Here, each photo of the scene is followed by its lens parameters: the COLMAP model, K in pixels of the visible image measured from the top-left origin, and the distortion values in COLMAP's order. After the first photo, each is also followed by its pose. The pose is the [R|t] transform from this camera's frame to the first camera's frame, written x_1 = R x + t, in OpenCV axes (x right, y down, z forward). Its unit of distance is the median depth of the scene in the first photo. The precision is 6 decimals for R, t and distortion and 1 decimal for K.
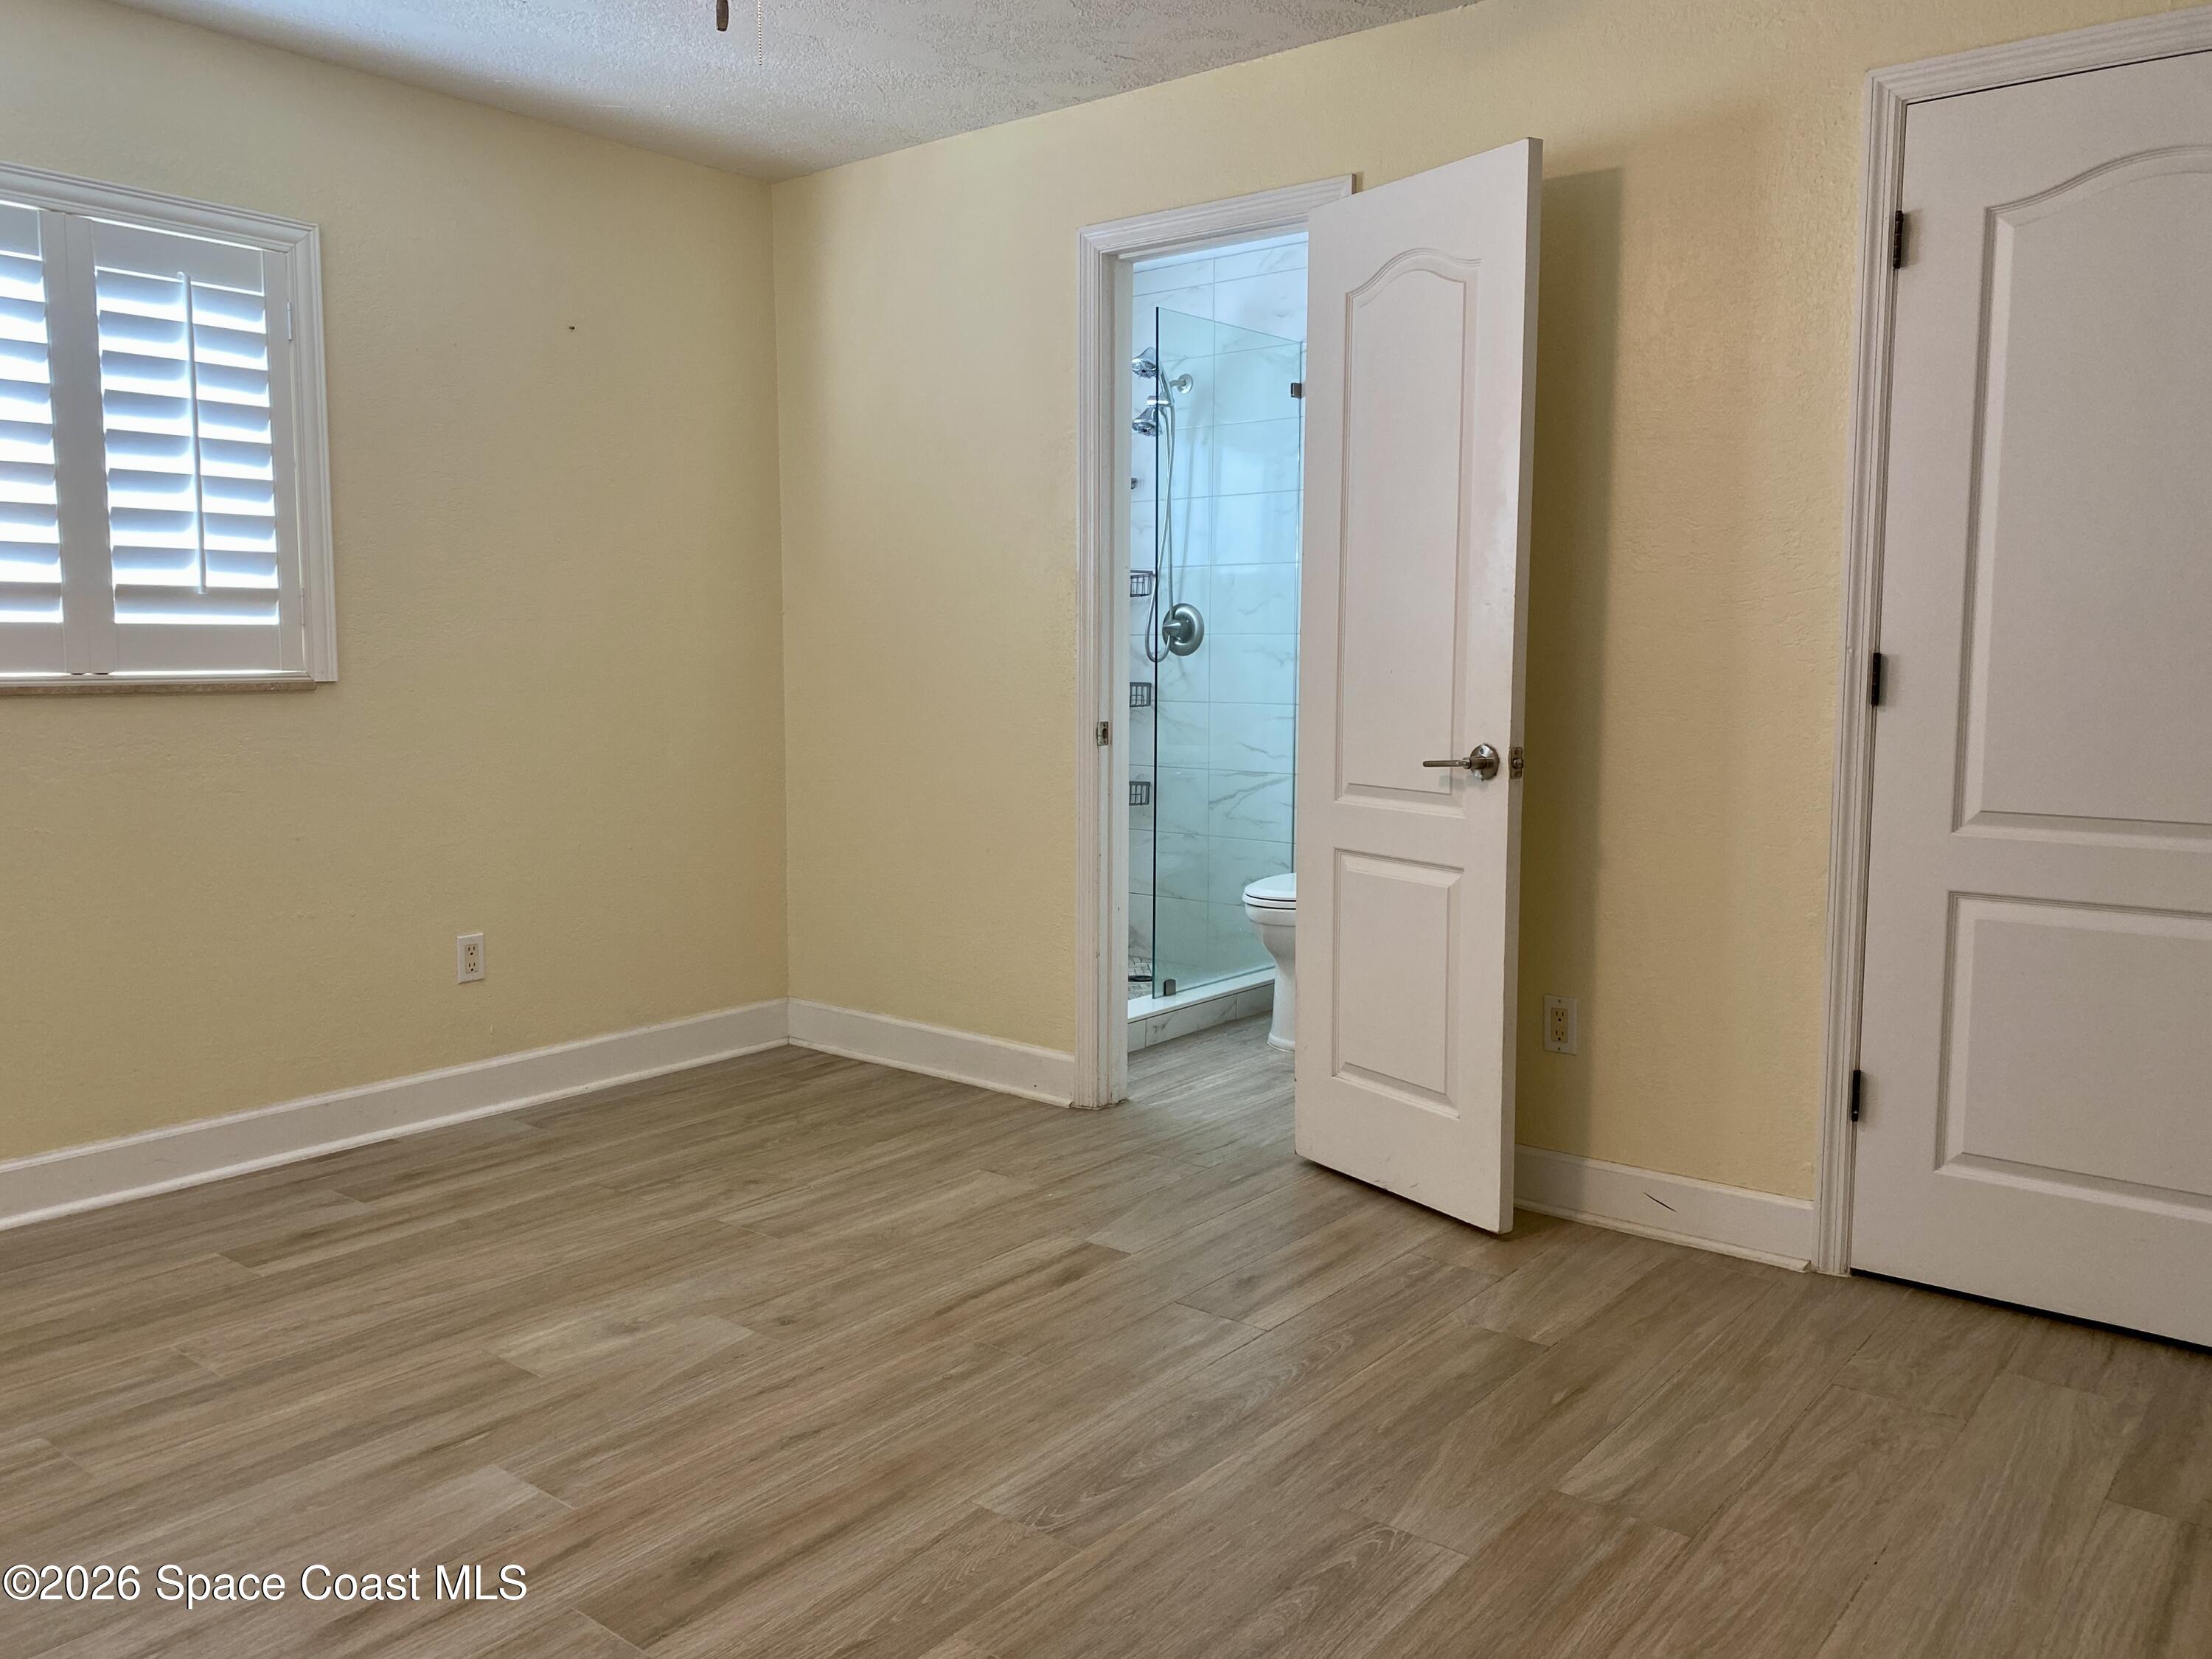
lens RADIAL K [[1685.4, 0, 1088.1], [0, 1685.4, 822.0], [0, 0, 1]] dist [0.029353, 0.004781]
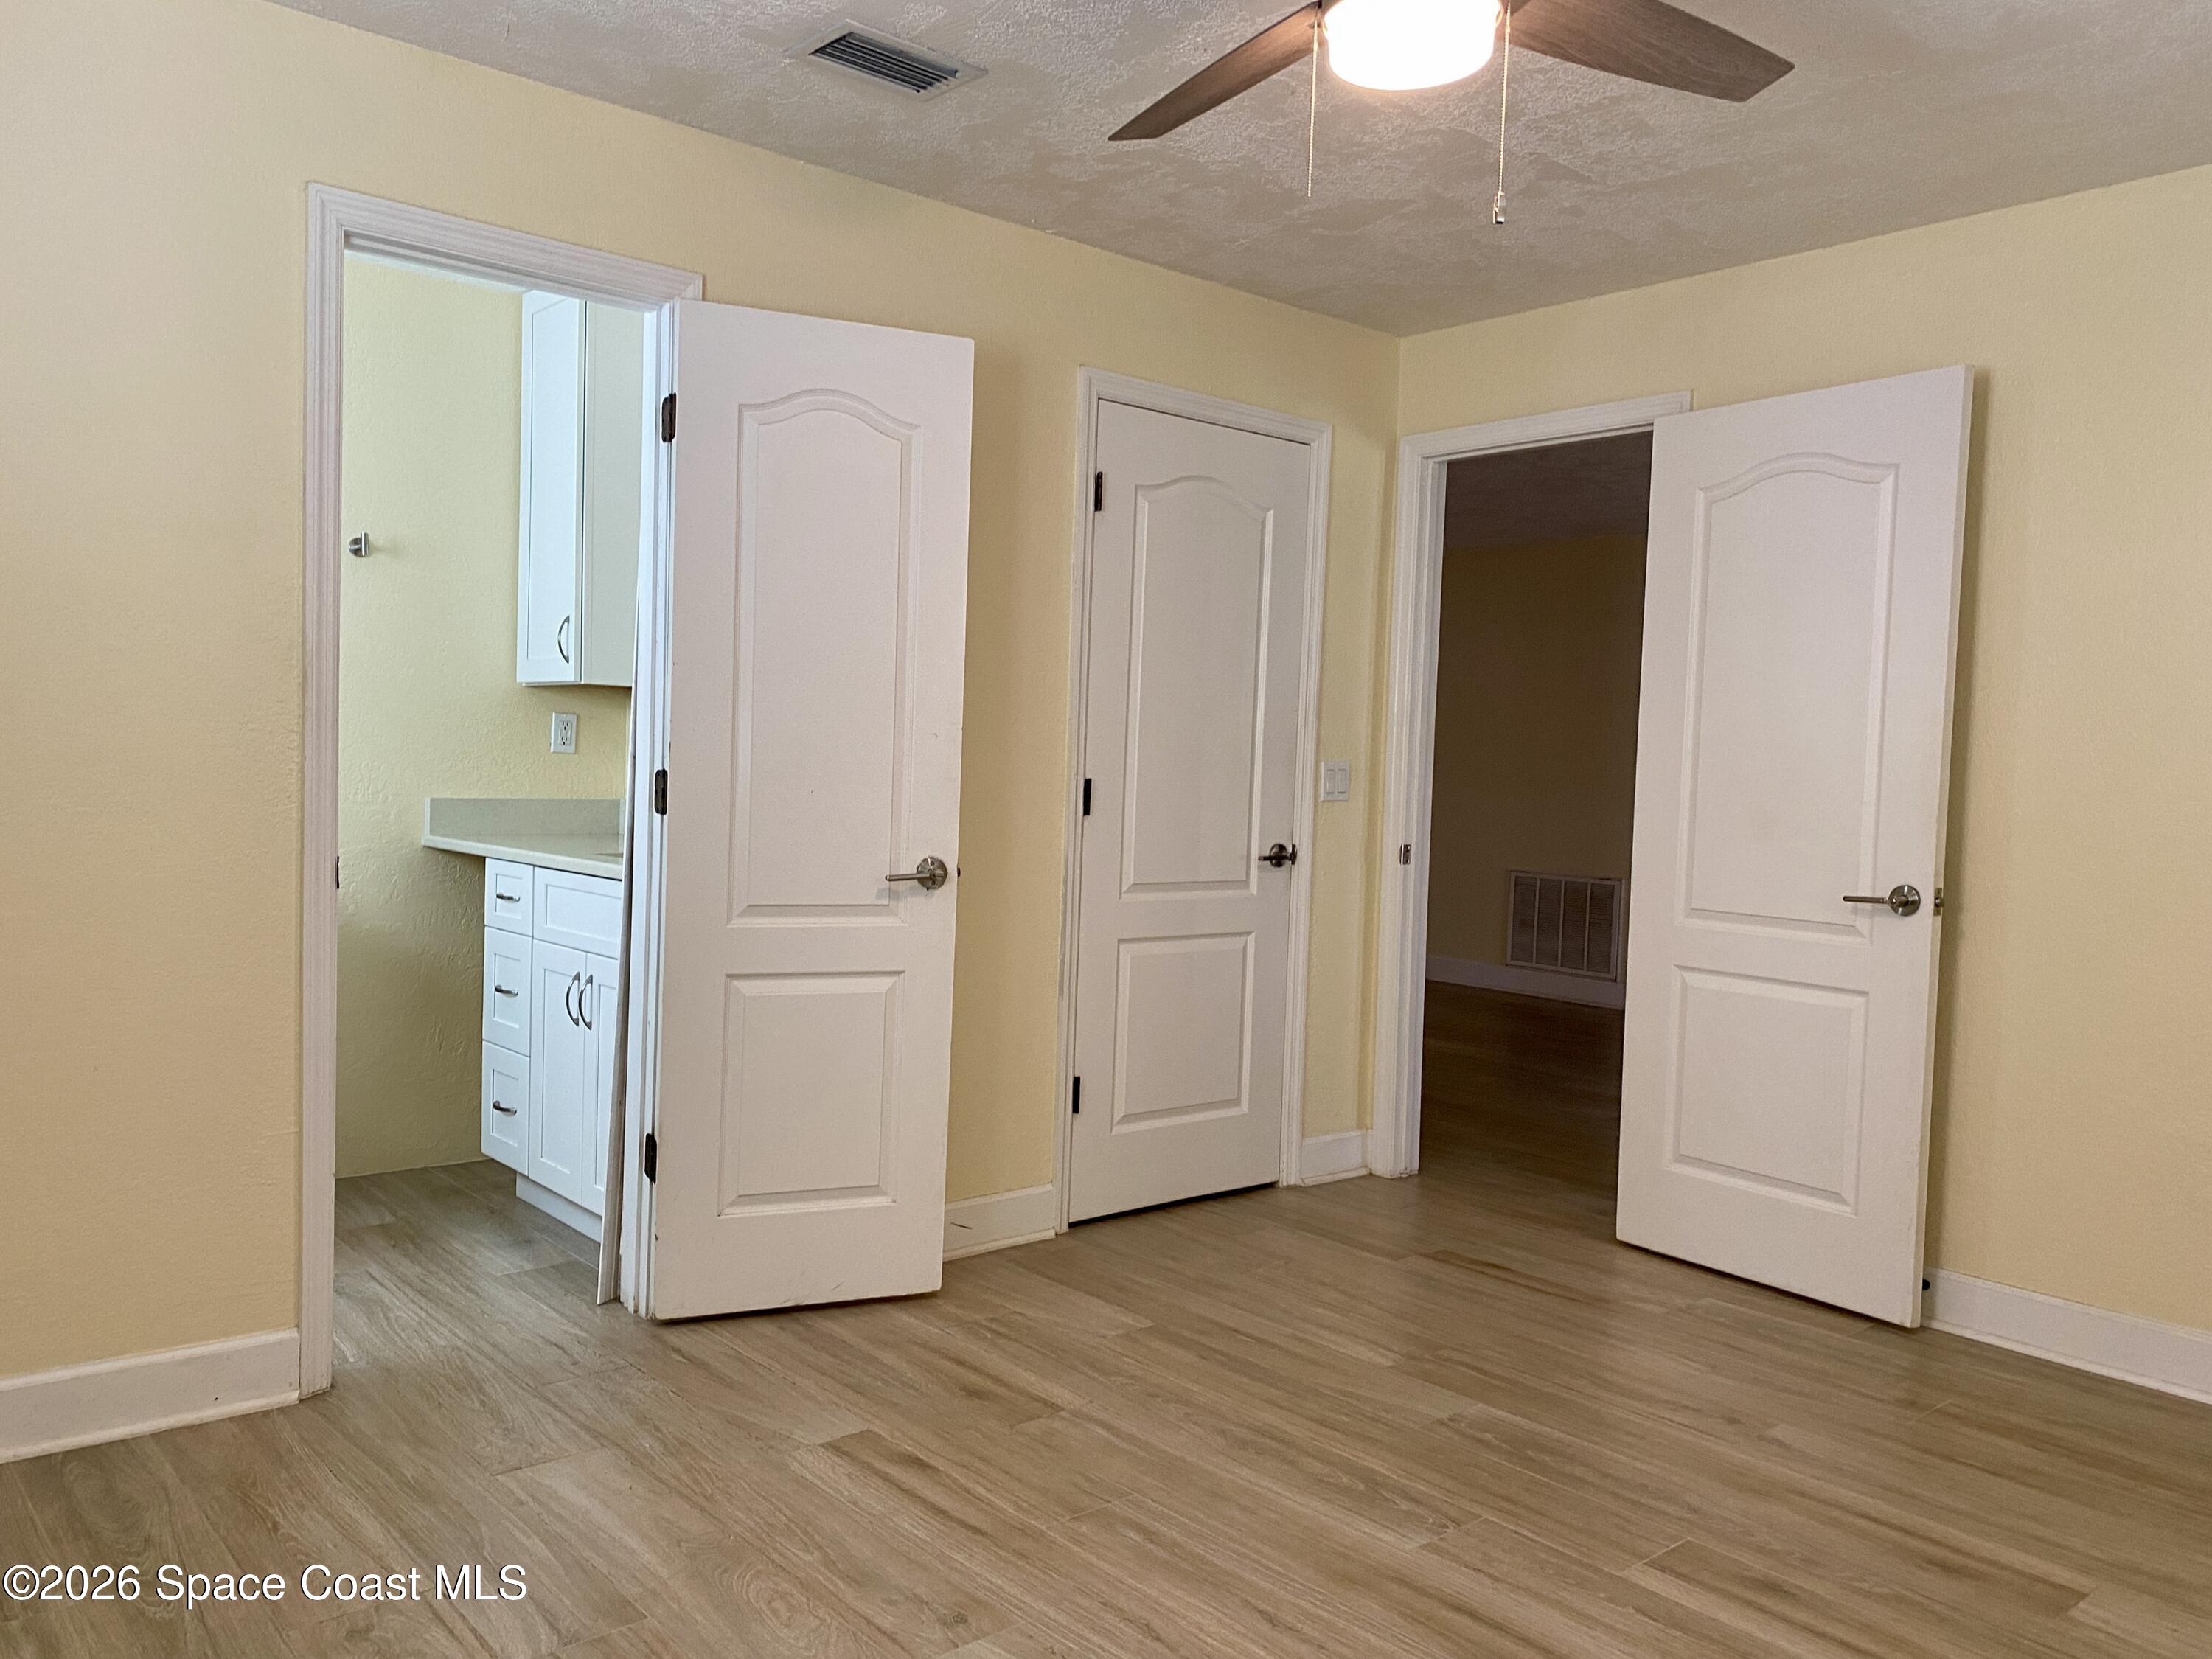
lens RADIAL K [[1754.1, 0, 1062.4], [0, 1754.1, 823.1], [0, 0, 1]] dist [0.043534, 0.000480]
pose [[0.178359, -0.040767, 0.983121, -0.850716], [0.070189, 0.997123, 0.028614, -0.091099], [-0.981459, 0.063900, 0.180707, 0.666119]]
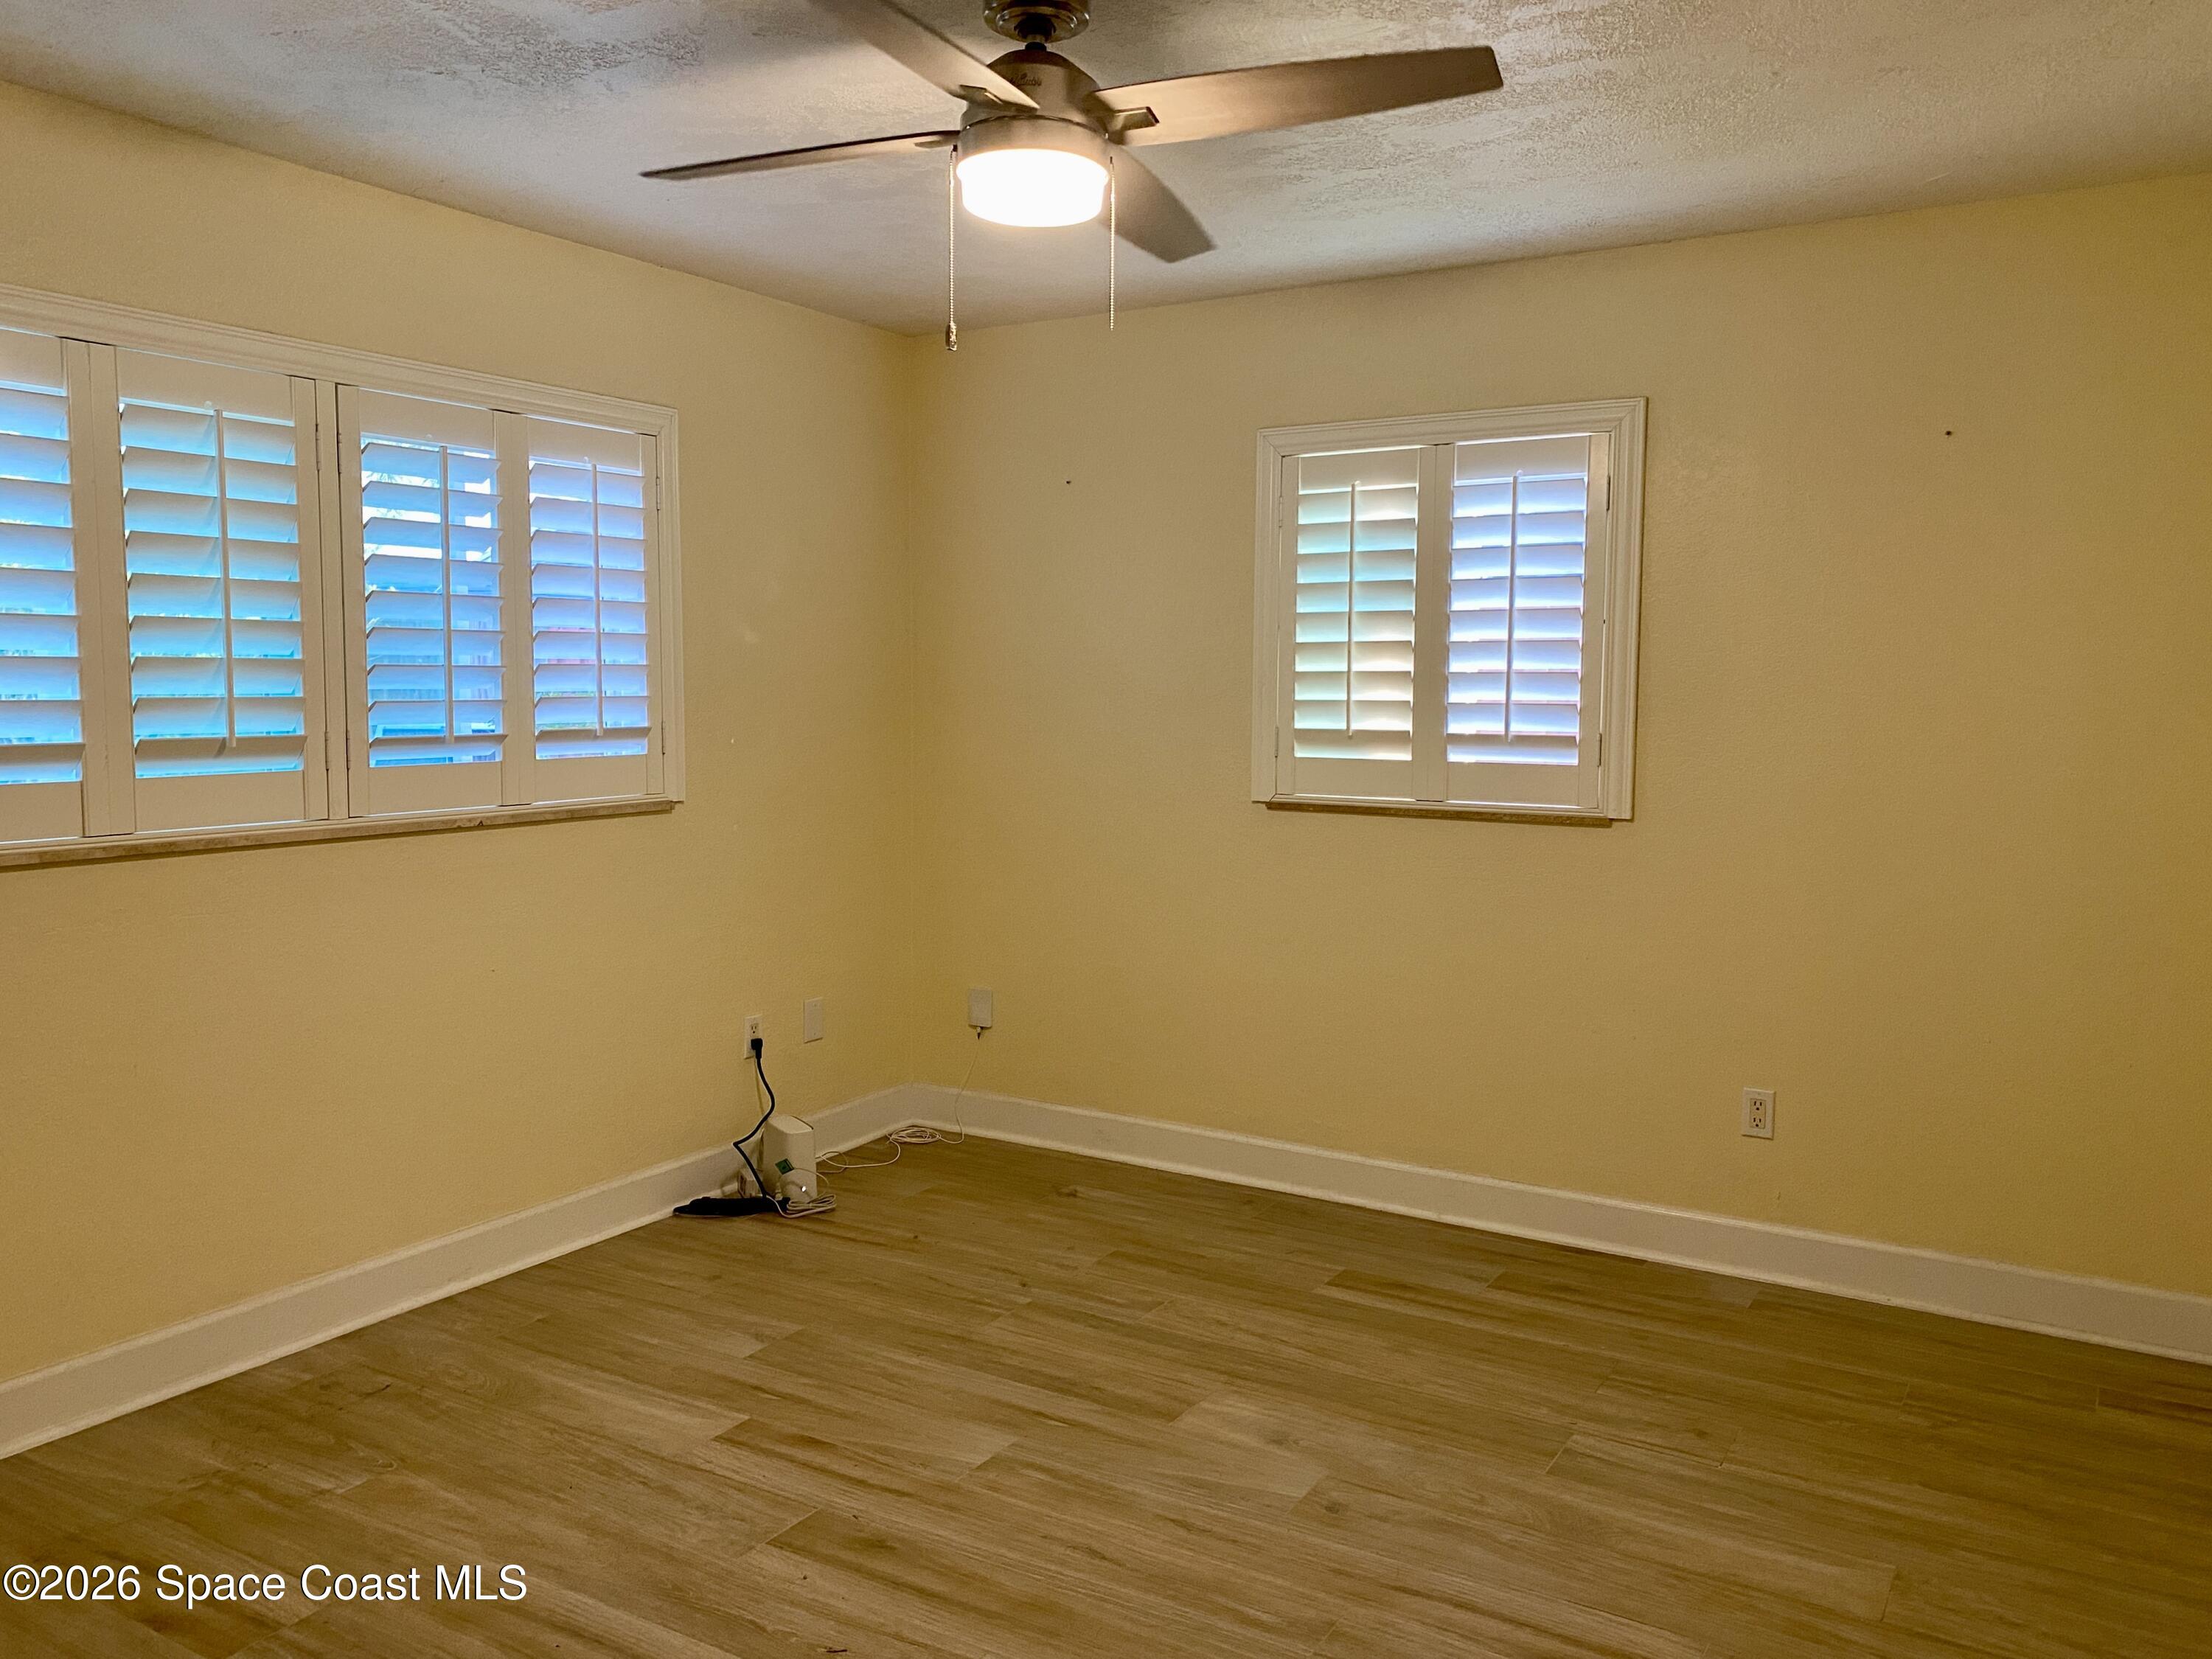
lens RADIAL K [[1685.4, 0, 1088.1], [0, 1685.4, 822.0], [0, 0, 1]] dist [0.029353, 0.004781]
pose [[0.135178, 0.085551, -0.987121, 0.646029], [-0.108784, 0.991524, 0.071035, -0.137370], [0.984831, 0.097781, 0.143339, 0.582368]]
